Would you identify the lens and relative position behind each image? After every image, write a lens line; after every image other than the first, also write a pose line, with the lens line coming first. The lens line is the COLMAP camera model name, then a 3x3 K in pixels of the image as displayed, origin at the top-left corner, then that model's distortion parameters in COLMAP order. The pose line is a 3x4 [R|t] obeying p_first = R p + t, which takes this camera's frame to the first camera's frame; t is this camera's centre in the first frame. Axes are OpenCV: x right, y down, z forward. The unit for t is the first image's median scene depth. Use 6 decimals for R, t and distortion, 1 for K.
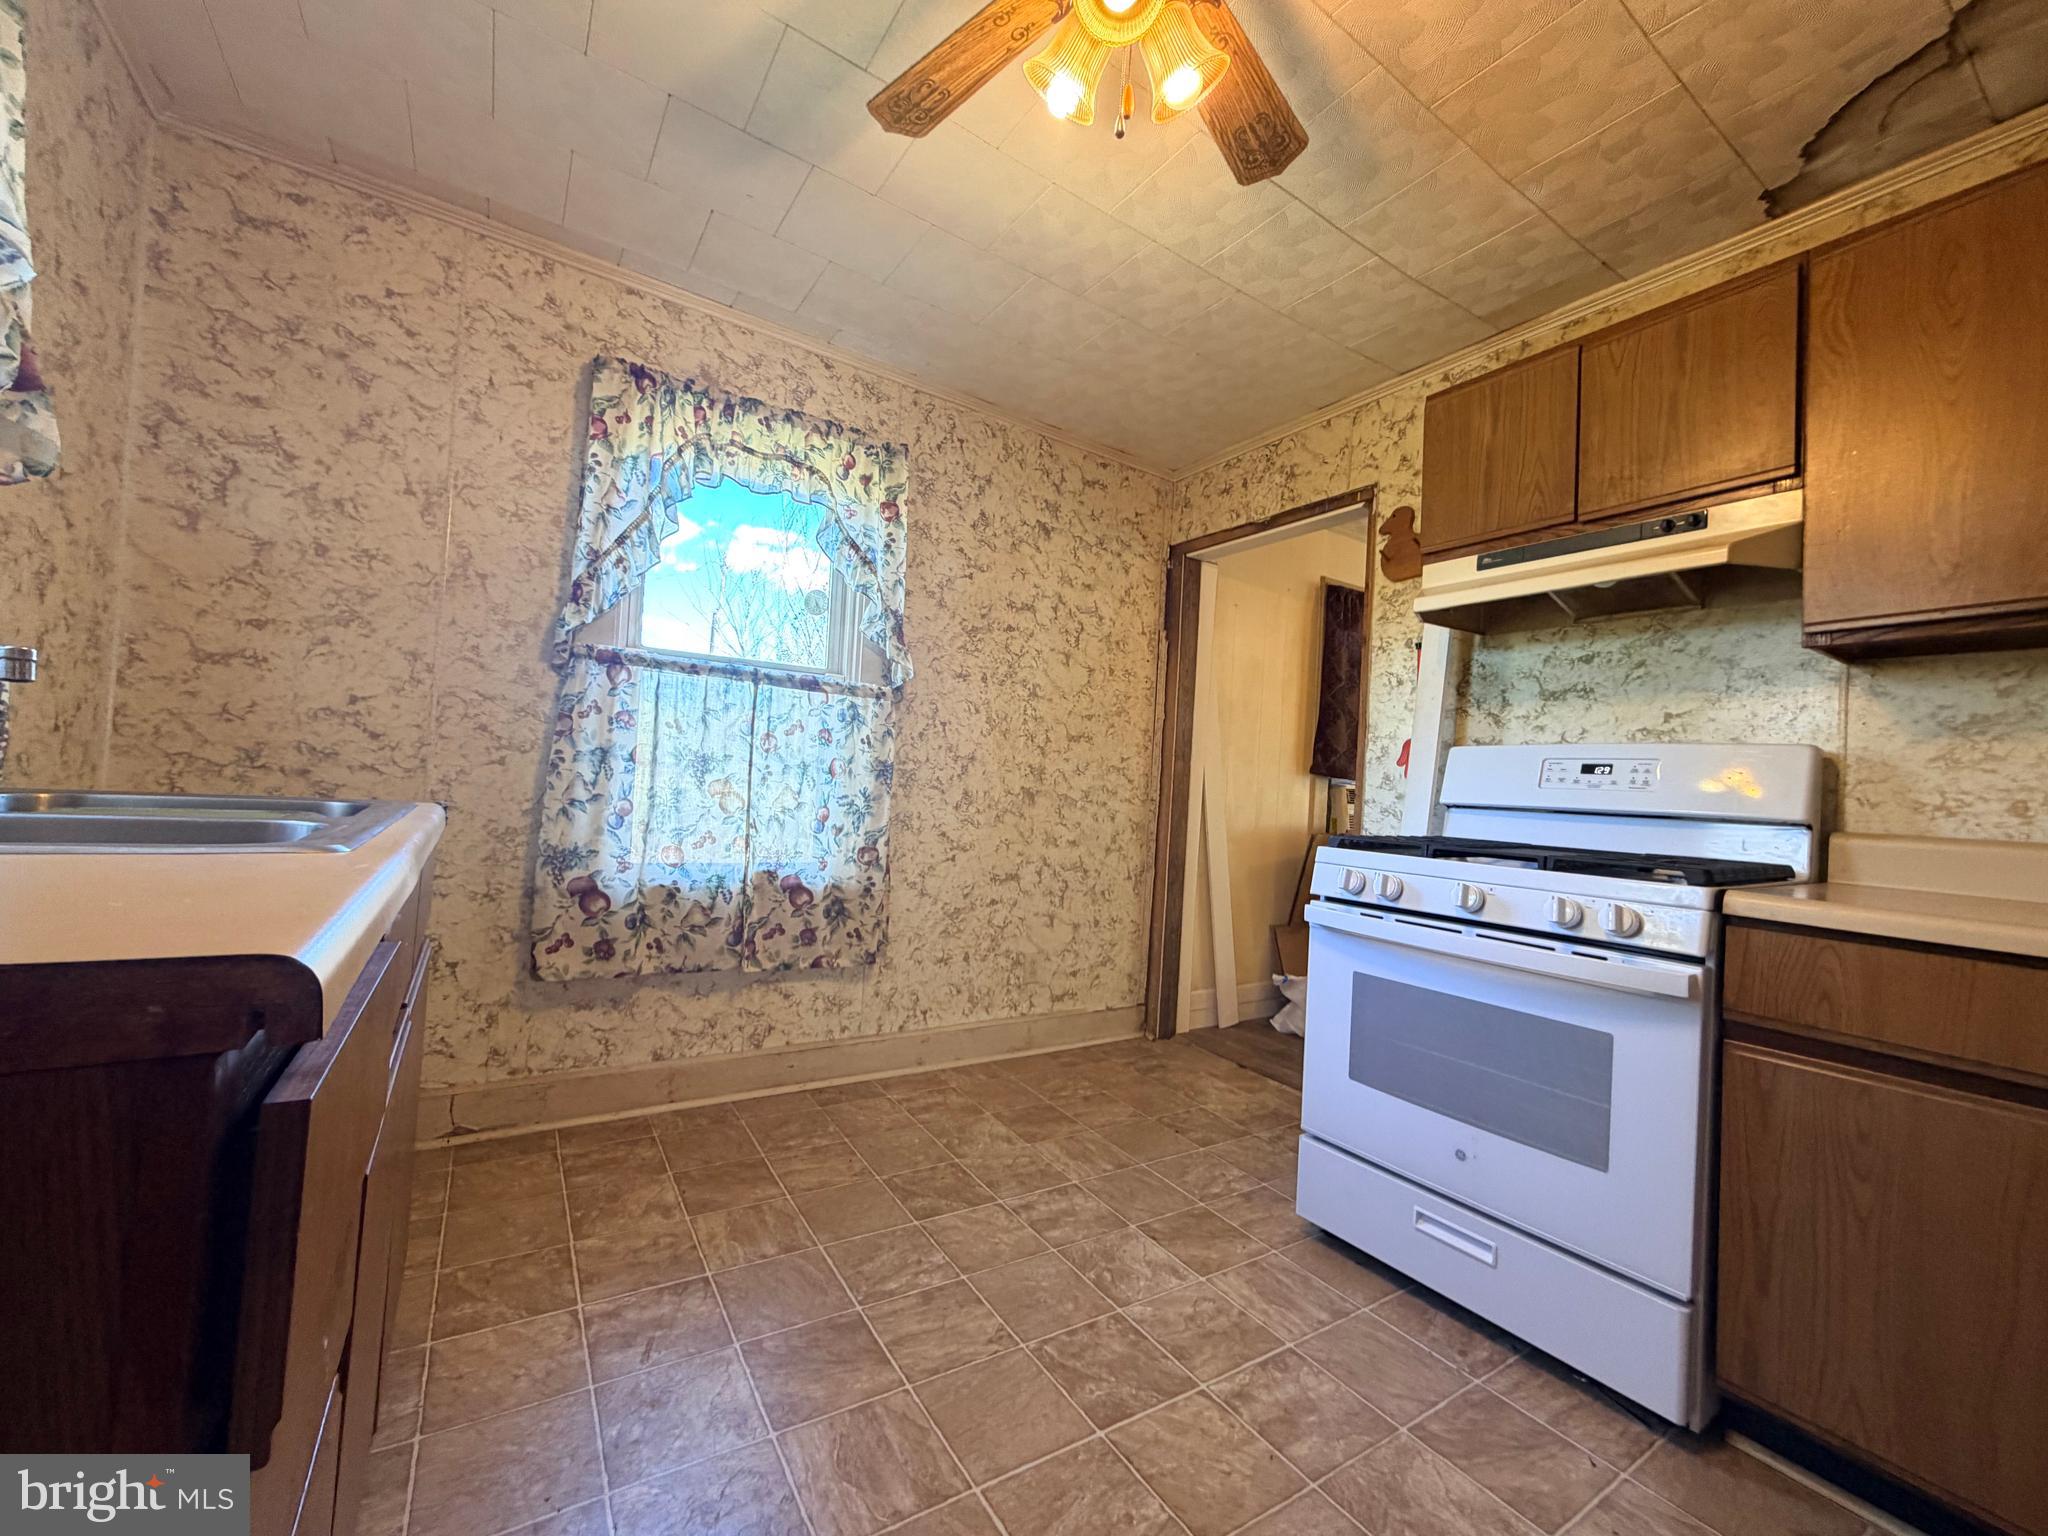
lens RADIAL K [[816.5, 0, 1018.9], [0, 816.5, 769.6], [0, 0, 1]] dist [0.000146, 0.000004]
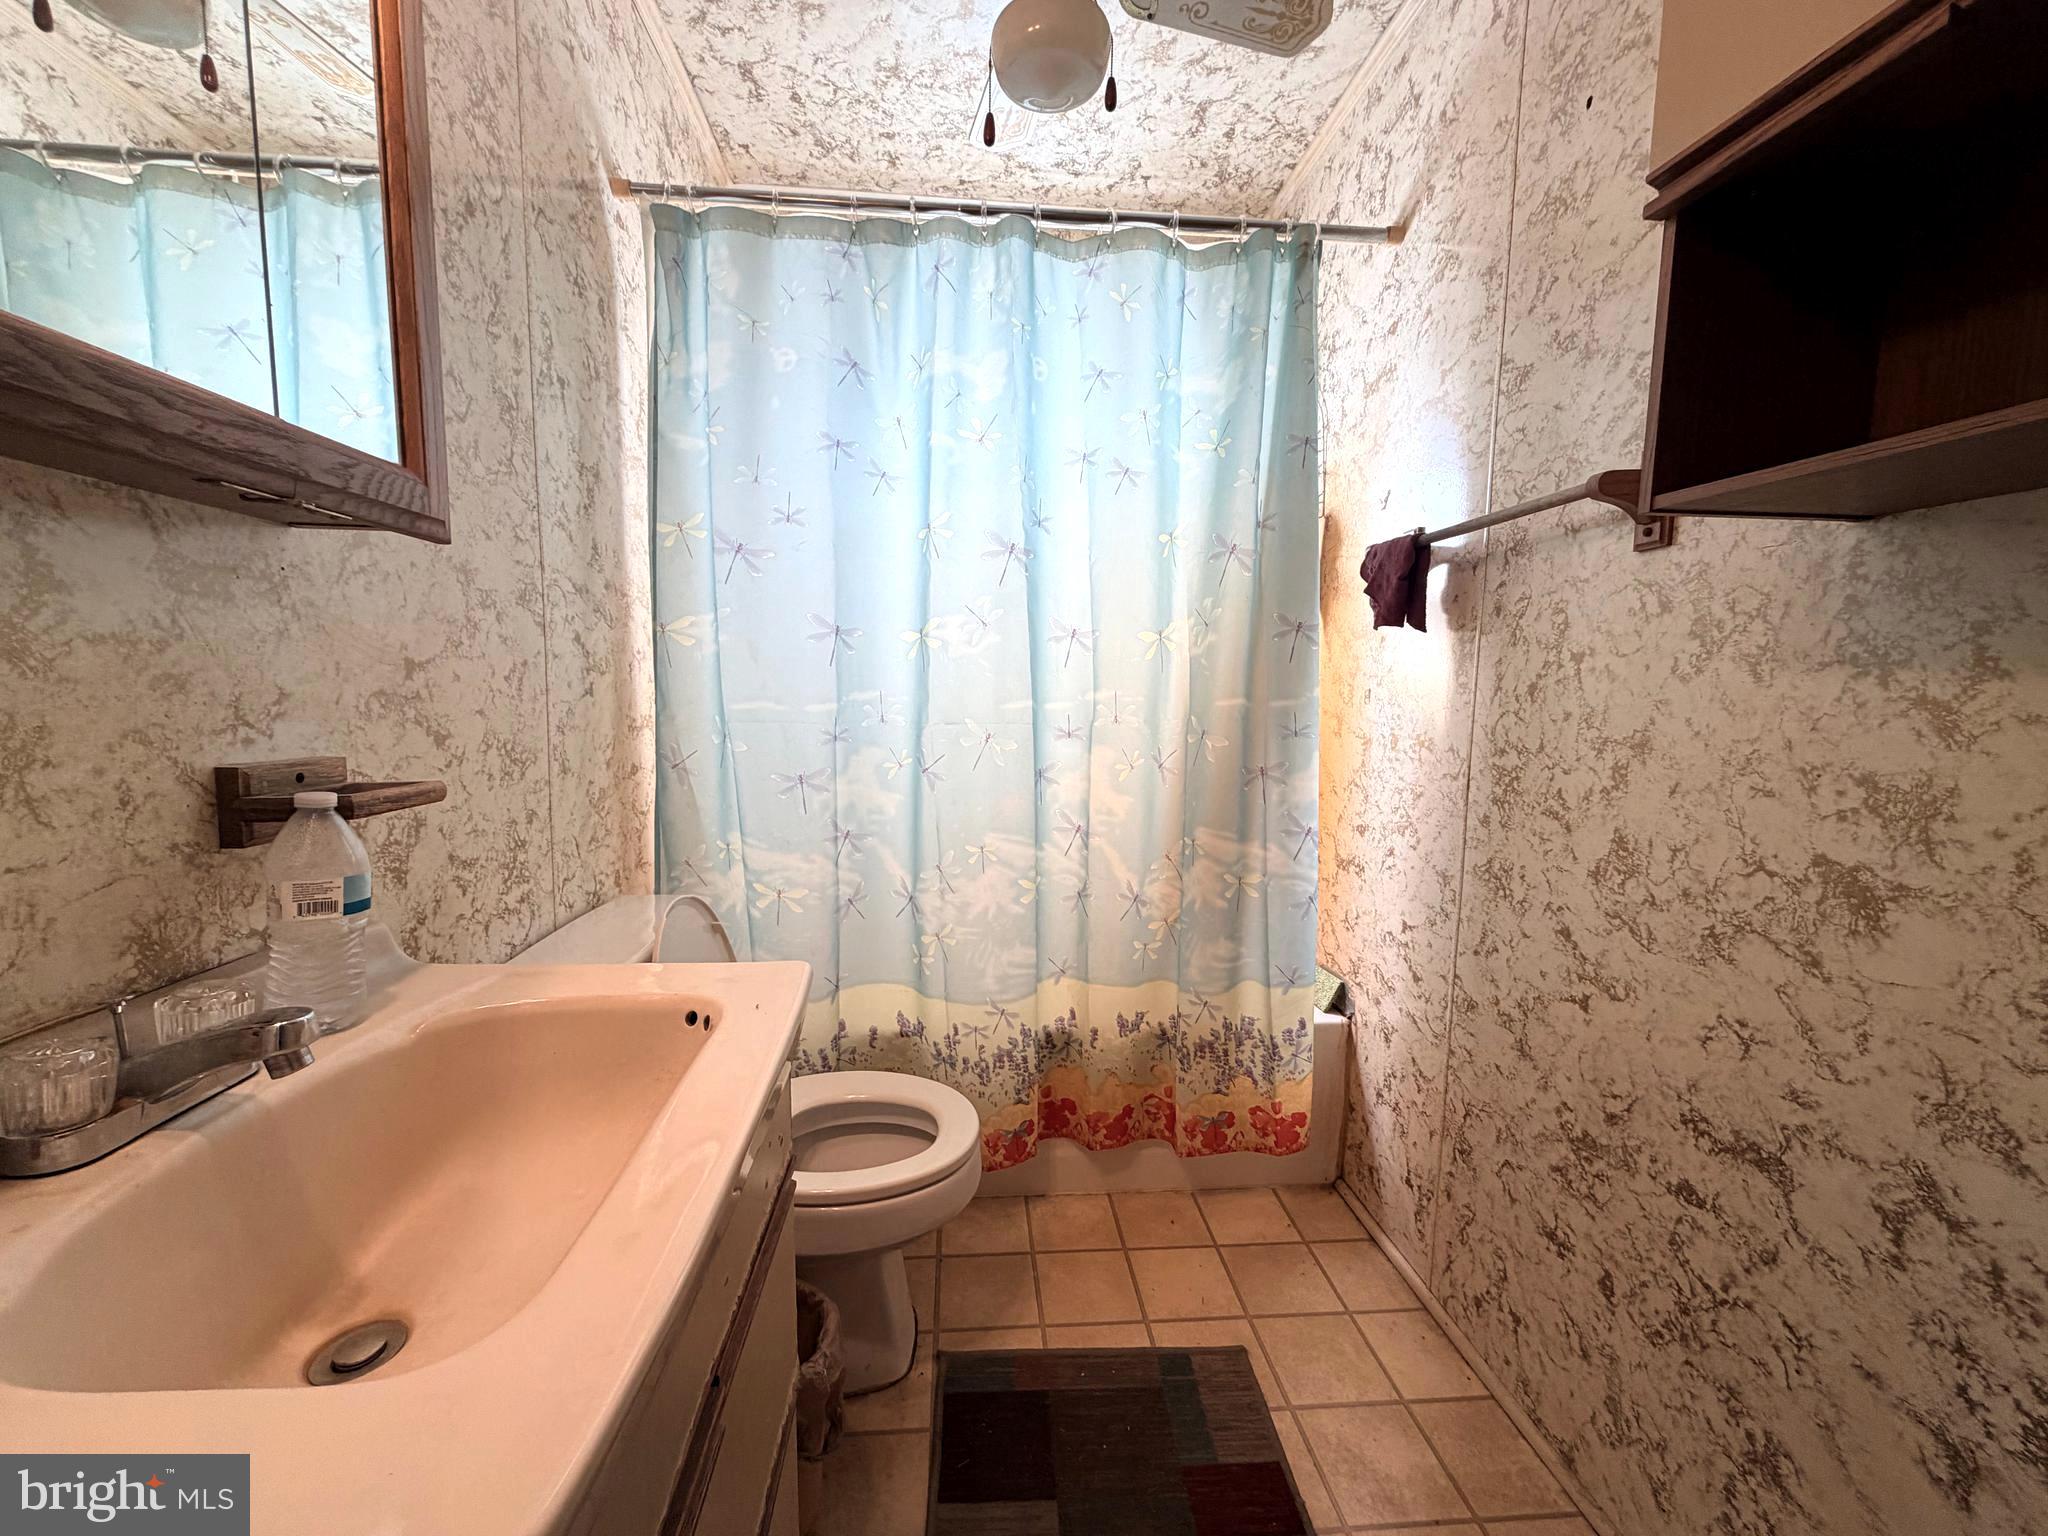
lens RADIAL K [[816.5, 0, 1018.9], [0, 816.5, 769.6], [0, 0, 1]] dist [0.000146, 0.000004]
pose [[-0.480747, 0.038839, -0.875999, 0.443441], [-0.015883, 0.998469, 0.052986, -0.400605], [0.876716, 0.039386, -0.479394, 1.045312]]
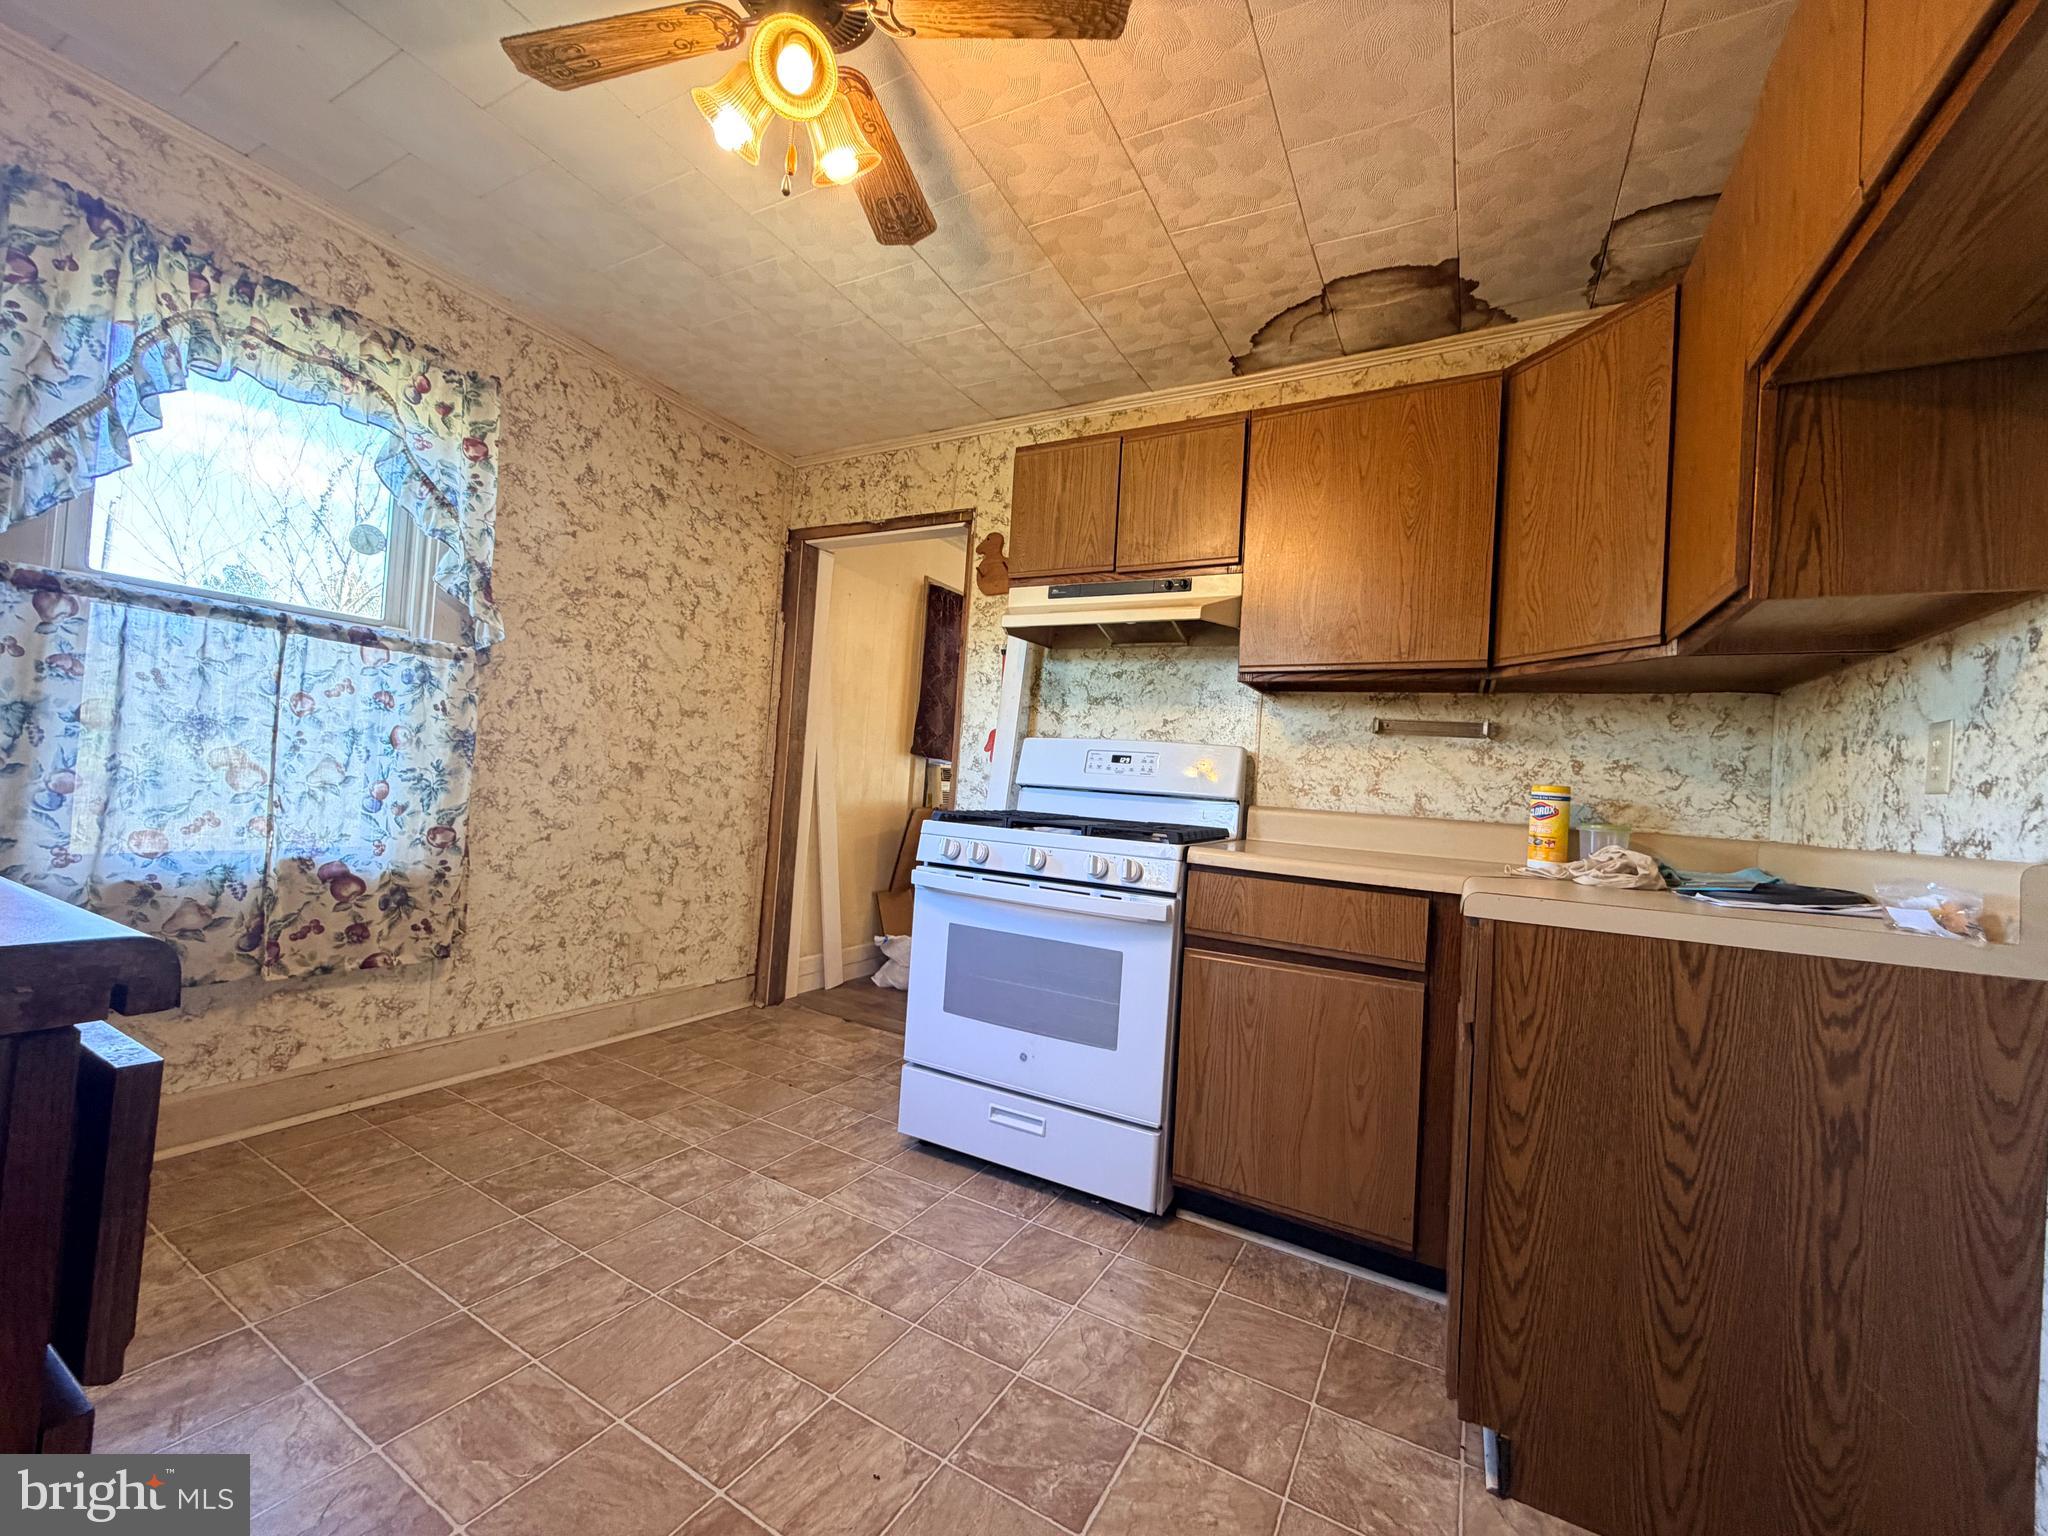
lens RADIAL K [[816.5, 0, 1018.9], [0, 816.5, 769.6], [0, 0, 1]] dist [0.000146, 0.000004]
pose [[0.884732, 0.014230, 0.465882, -0.044250], [-0.029793, 0.999216, 0.026058, -0.009598], [-0.465146, -0.036935, 0.884463, -0.073321]]
